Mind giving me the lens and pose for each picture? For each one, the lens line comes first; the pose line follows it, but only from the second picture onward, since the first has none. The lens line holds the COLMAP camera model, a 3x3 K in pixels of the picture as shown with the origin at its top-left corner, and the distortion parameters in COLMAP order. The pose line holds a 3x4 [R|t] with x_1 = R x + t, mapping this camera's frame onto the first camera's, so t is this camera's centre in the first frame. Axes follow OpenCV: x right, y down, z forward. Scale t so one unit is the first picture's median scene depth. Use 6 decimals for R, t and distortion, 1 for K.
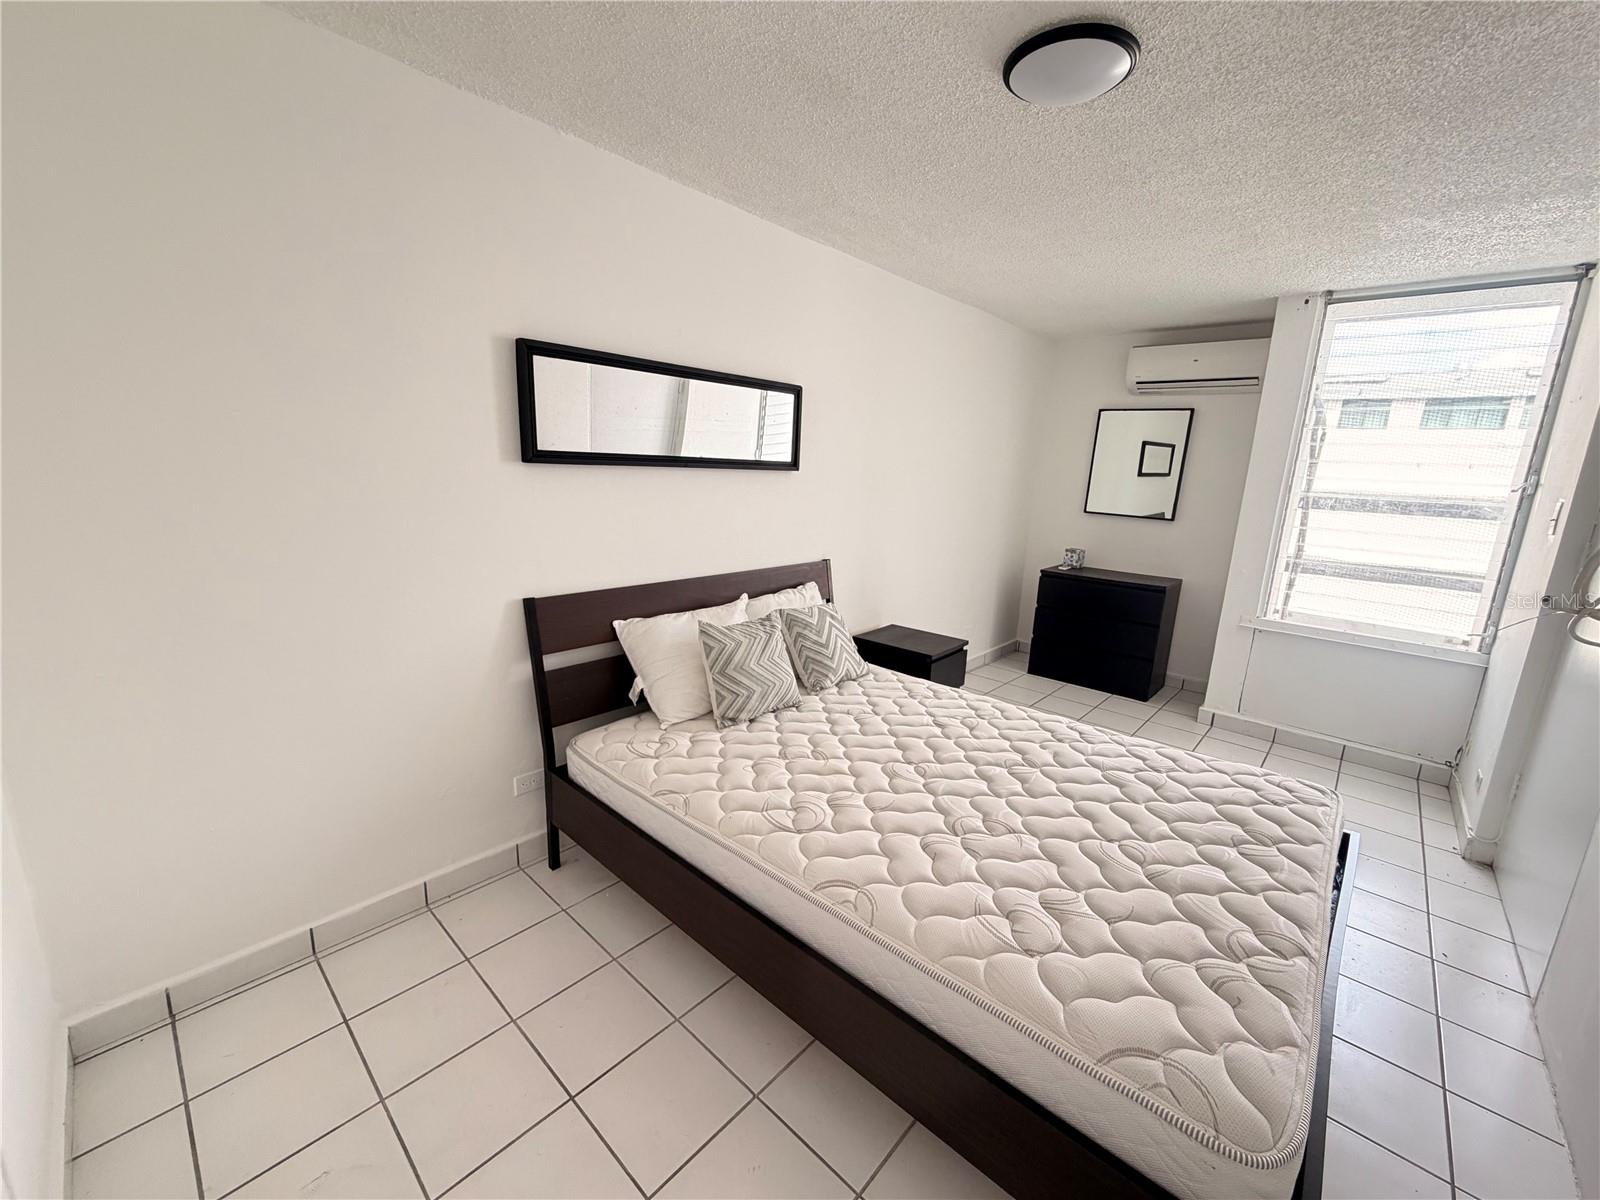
lens RADIAL K [[640.5, 0, 800.0], [0, 640.5, 600.0], [0, 0, 1]] dist [0.001088, 0.000121]
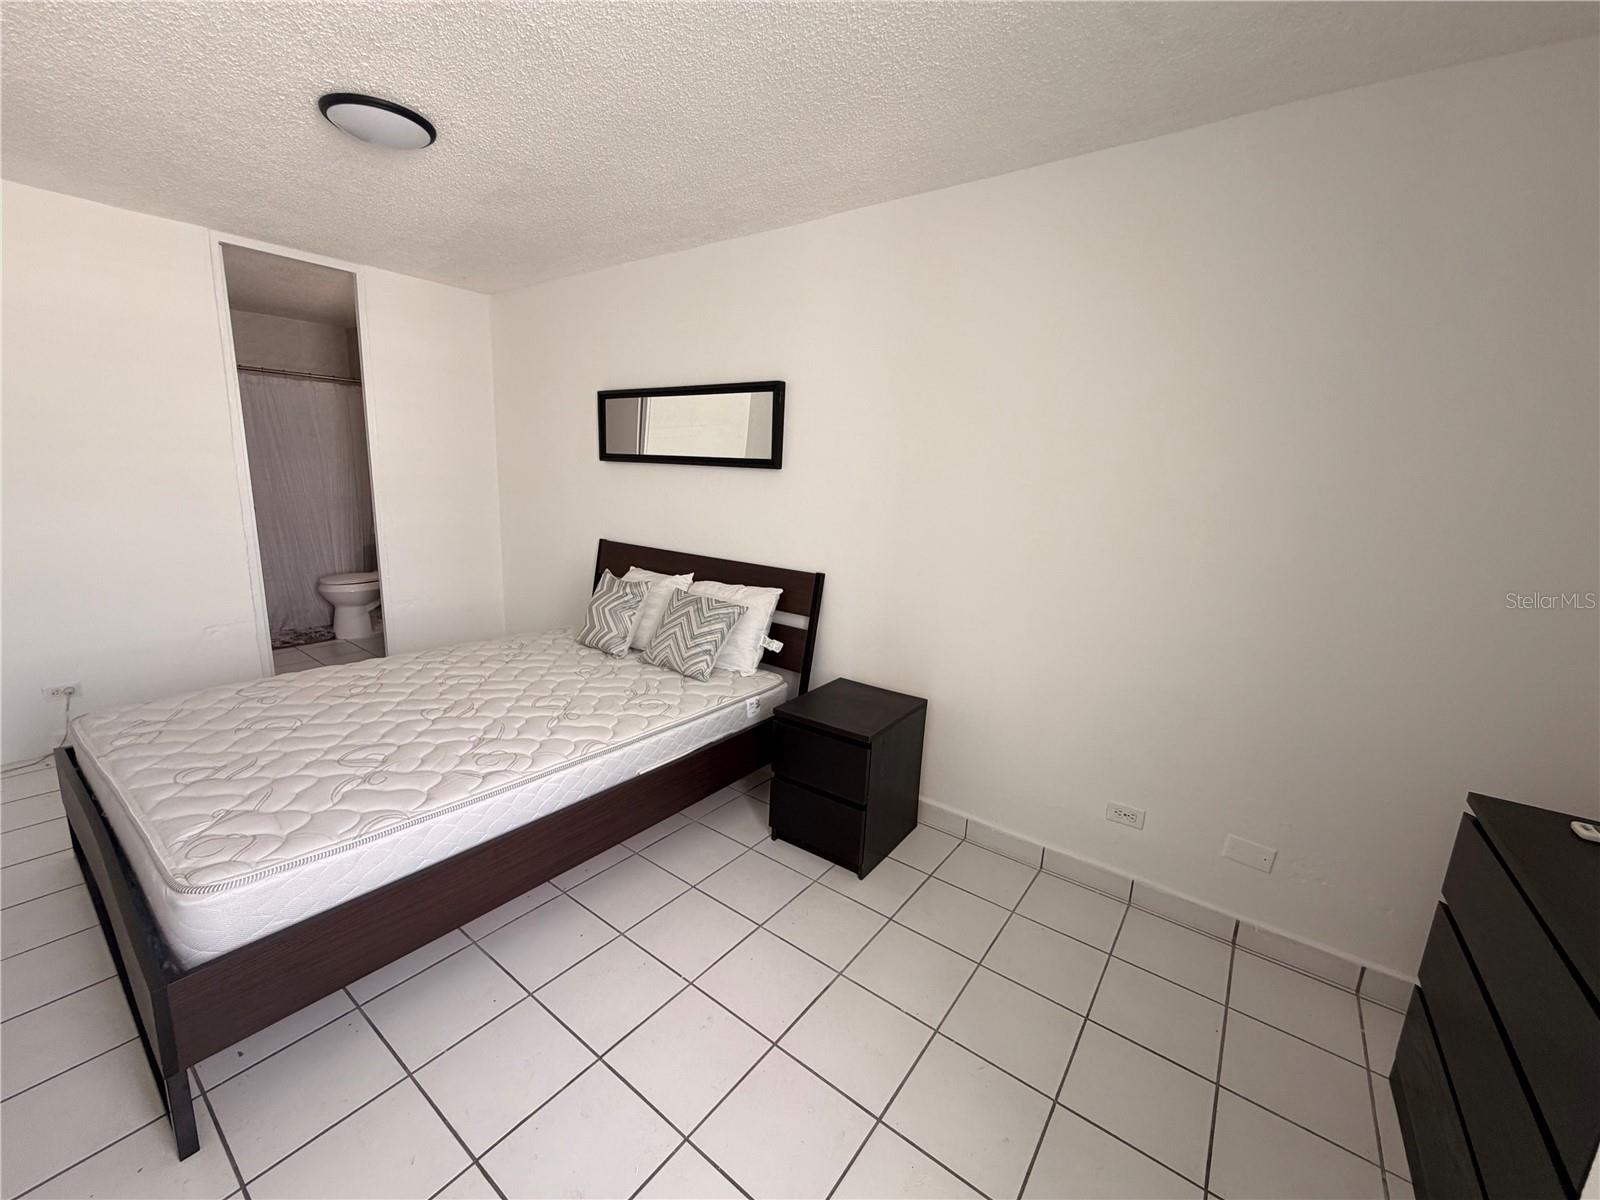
lens RADIAL K [[640.5, 0, 800.0], [0, 640.5, 600.0], [0, 0, 1]] dist [0.001088, 0.000121]
pose [[0.093471, 0.160004, -0.982681, 1.015568], [-0.248196, 0.959587, 0.132636, -0.154331], [0.964190, 0.231500, 0.129406, 0.991803]]
